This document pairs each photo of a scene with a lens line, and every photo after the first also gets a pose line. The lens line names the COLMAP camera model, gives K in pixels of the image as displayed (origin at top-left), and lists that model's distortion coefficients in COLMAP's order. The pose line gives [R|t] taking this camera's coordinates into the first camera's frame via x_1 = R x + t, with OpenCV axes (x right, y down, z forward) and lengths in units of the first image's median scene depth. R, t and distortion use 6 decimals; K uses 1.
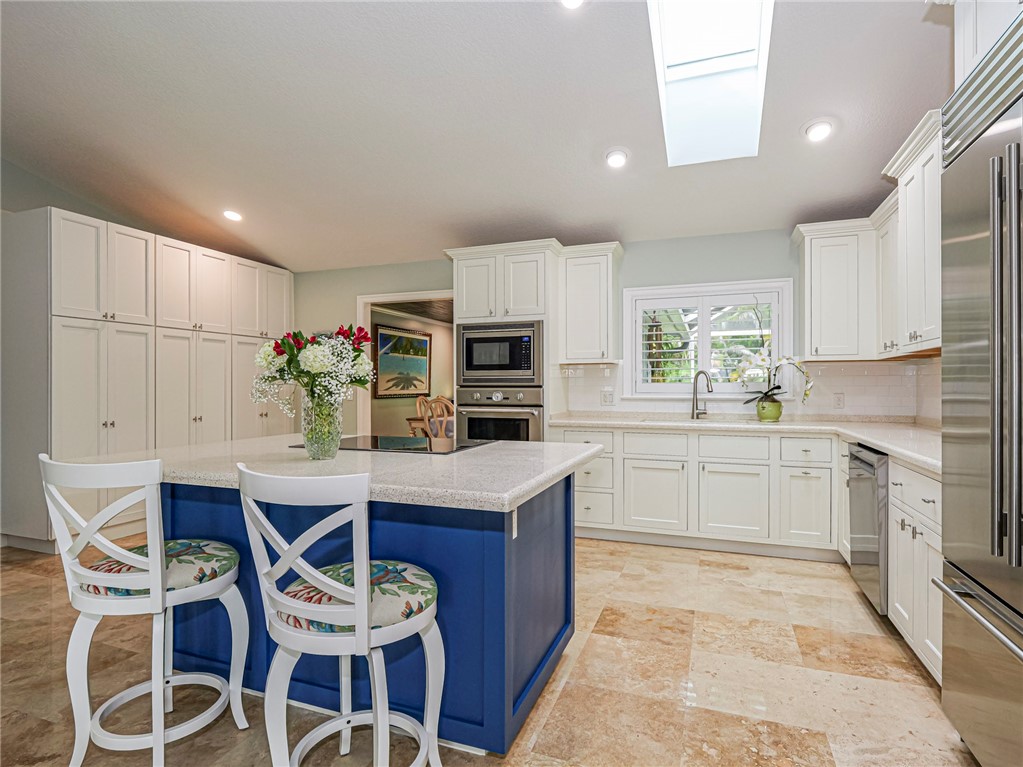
lens RADIAL K [[546.8, 0, 505.1], [0, 546.8, 383.9], [0, 0, 1]] dist [-0.013504, 0.000908]
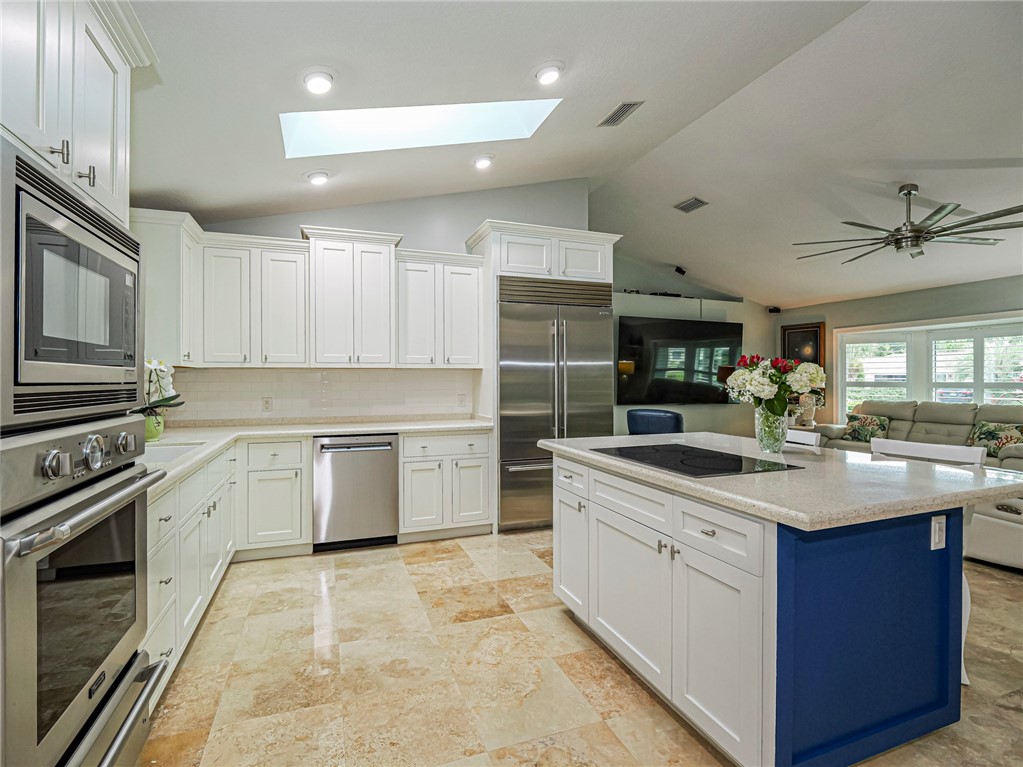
lens RADIAL K [[493.7, 0, 510.8], [0, 493.7, 379.4], [0, 0, 1]] dist [-0.014242, -0.001834]
pose [[-0.660076, 0.002629, 0.751194, -0.385821], [0.000114, 0.999994, -0.003399, -0.016785], [-0.751199, -0.002158, -0.660073, 1.069213]]
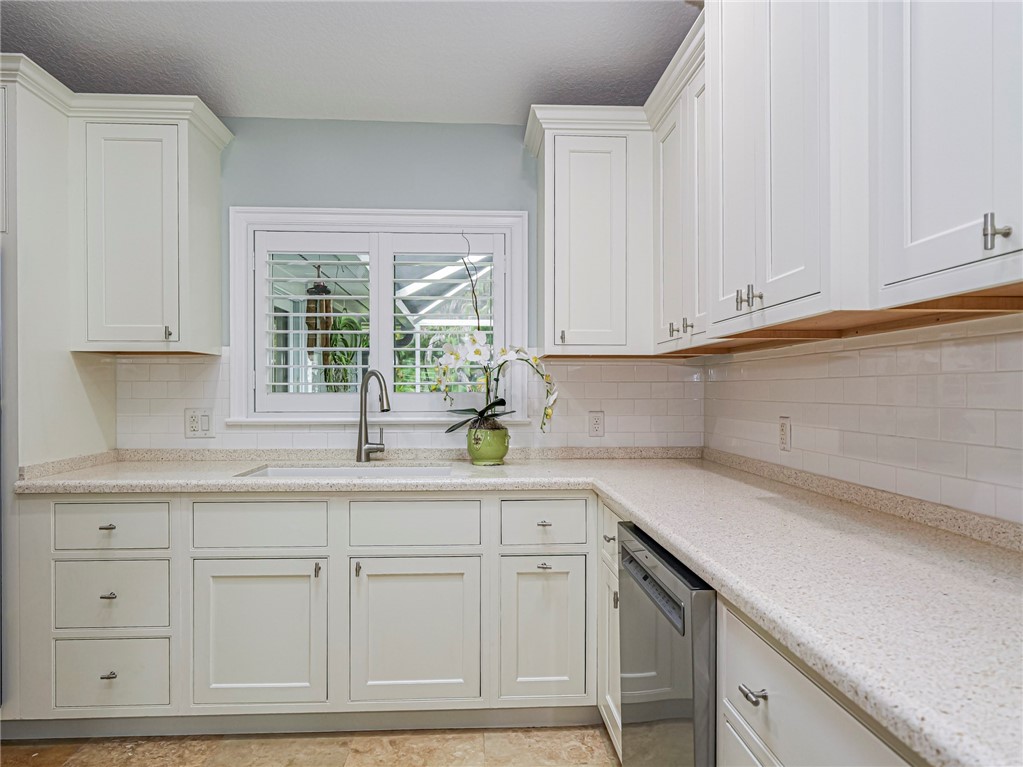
lens RADIAL K [[621.4, 0, 507.2], [0, 621.4, 389.4], [0, 0, 1]] dist [-0.007564, -0.005157]
pose [[0.912773, 0.000787, 0.408467, 0.244816], [-0.001477, 0.999998, 0.001374, -0.007297], [-0.408465, -0.001857, 0.912772, 0.416463]]
